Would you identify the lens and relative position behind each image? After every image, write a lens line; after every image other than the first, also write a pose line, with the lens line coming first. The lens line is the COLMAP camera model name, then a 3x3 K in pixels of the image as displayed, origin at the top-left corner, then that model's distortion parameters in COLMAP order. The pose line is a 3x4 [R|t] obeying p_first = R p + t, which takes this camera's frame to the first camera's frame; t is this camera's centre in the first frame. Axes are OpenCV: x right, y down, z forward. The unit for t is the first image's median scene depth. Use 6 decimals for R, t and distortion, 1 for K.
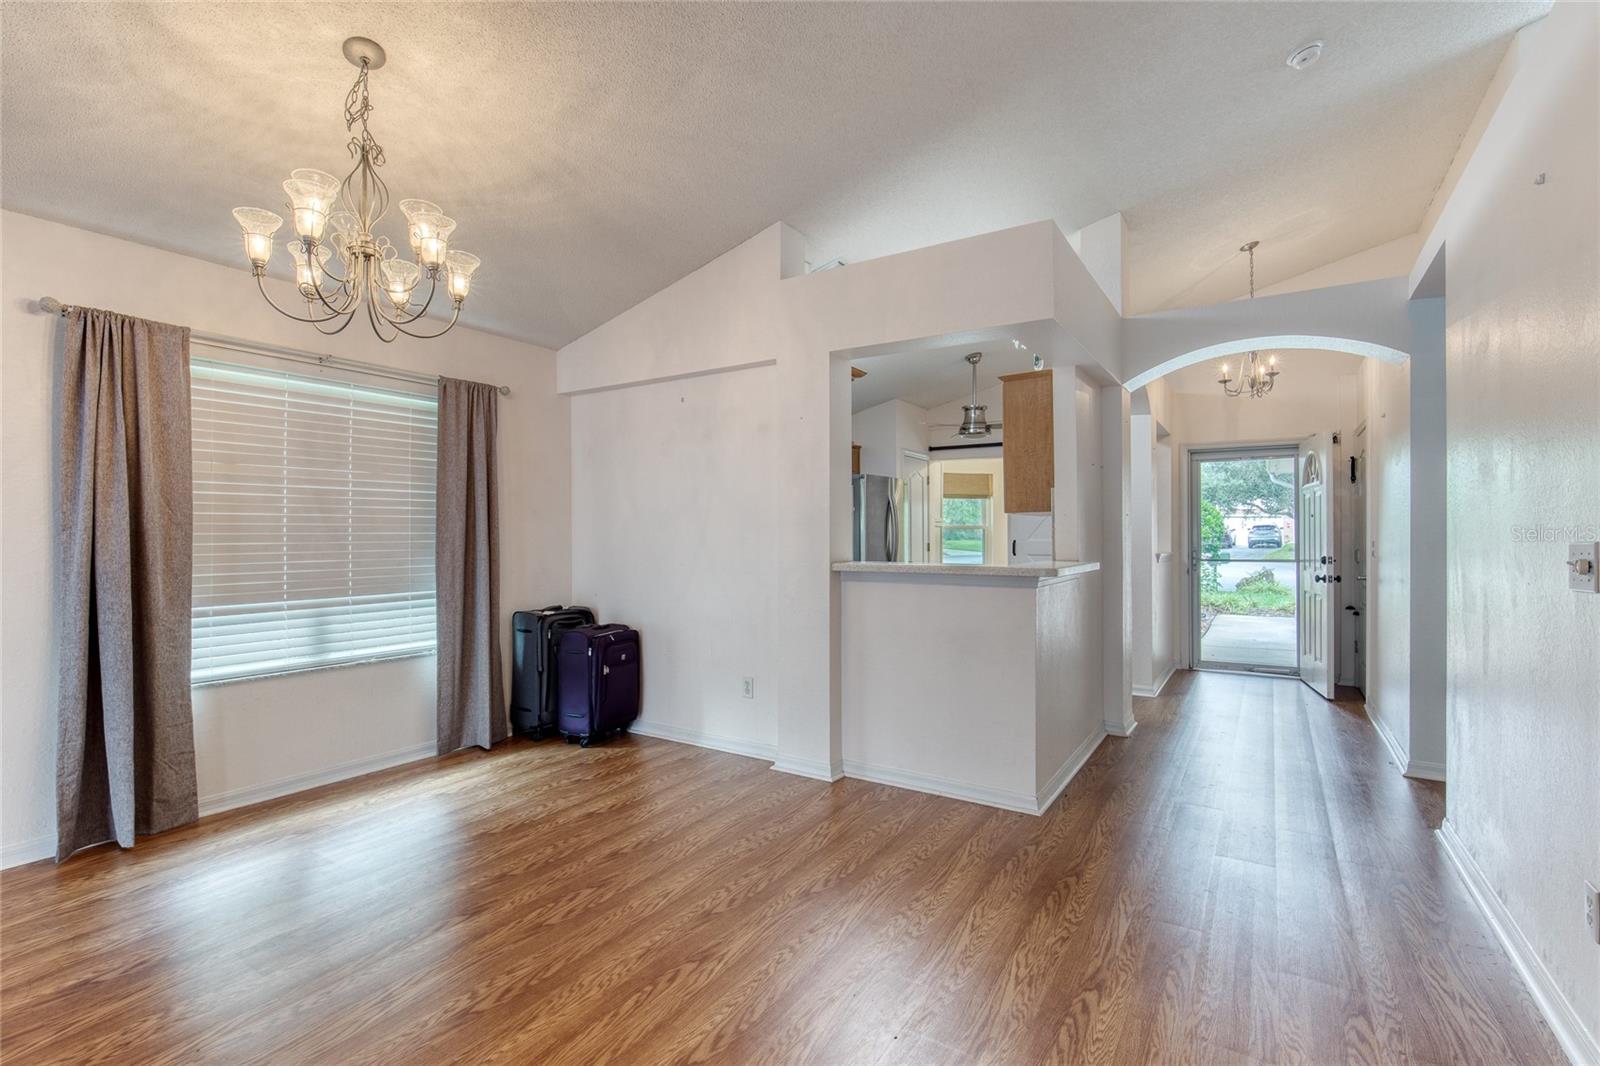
lens RADIAL K [[737.6, 0, 786.4], [0, 737.6, 533.6], [0, 0, 1]] dist [-0.020089, 0.009878]
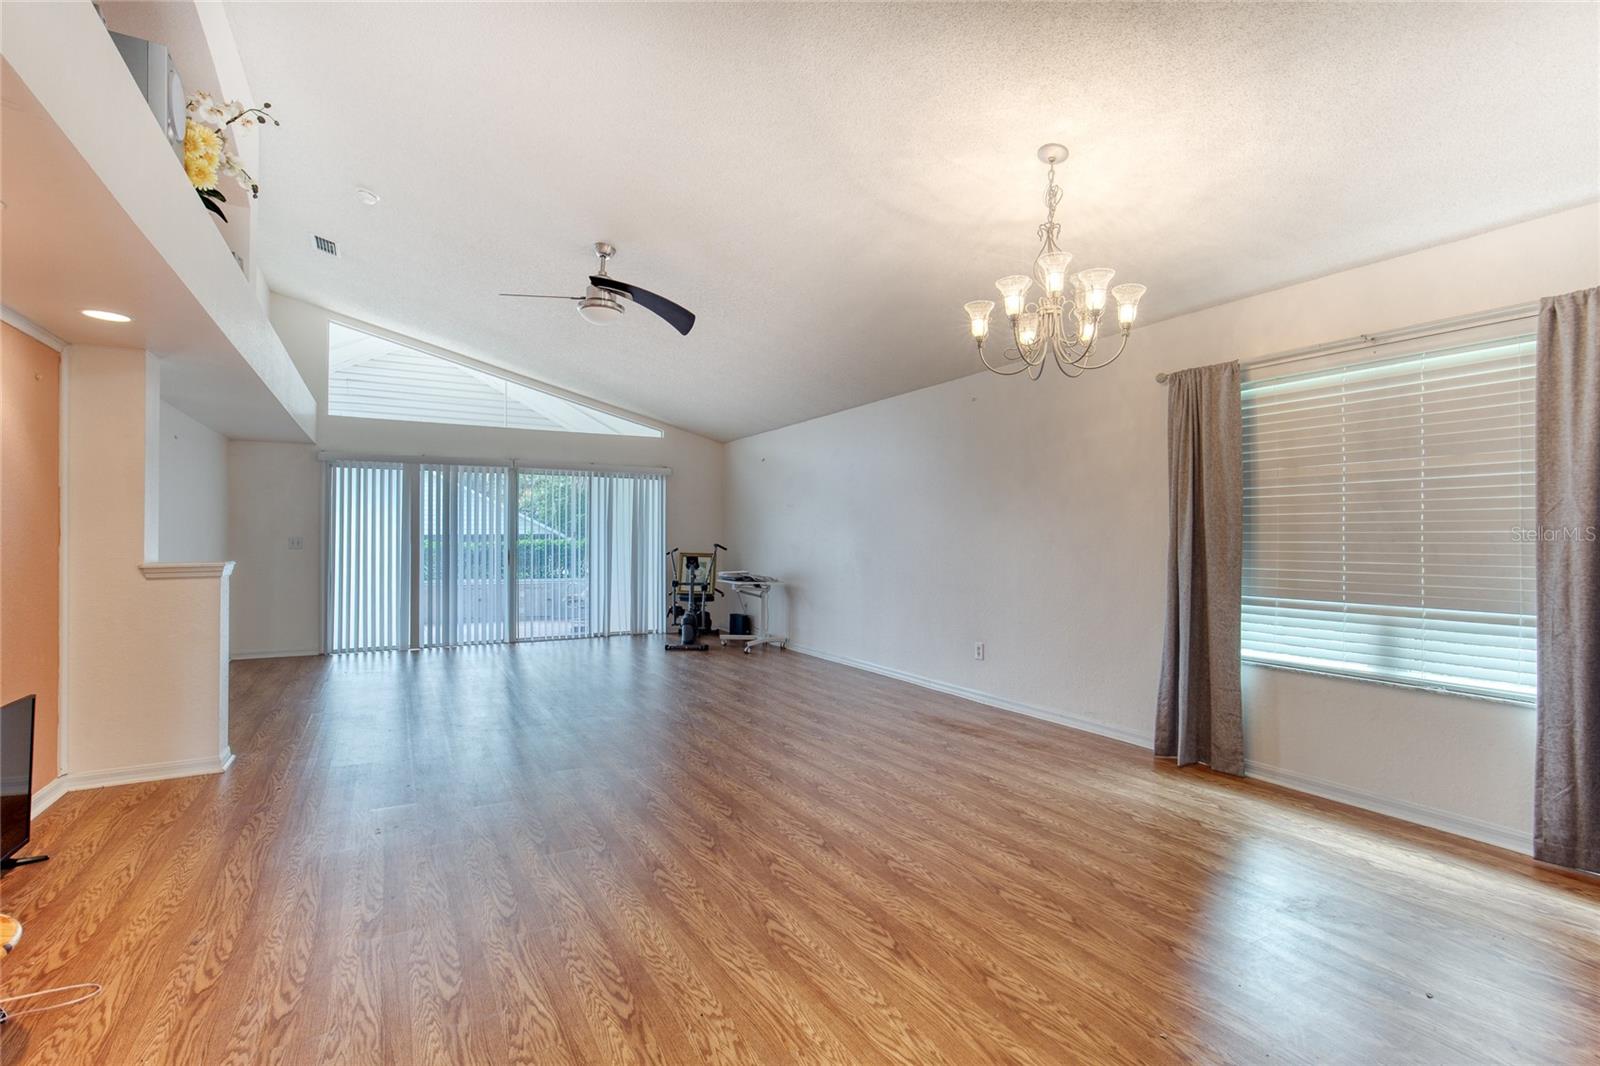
lens RADIAL K [[737.6, 0, 786.4], [0, 737.6, 533.6], [0, 0, 1]] dist [-0.020089, 0.009878]
pose [[-0.468206, 0.001808, -0.883617, 0.539464], [0.003205, 0.999995, 0.000348, -0.001386], [0.883613, -0.002669, -0.468210, 0.843990]]
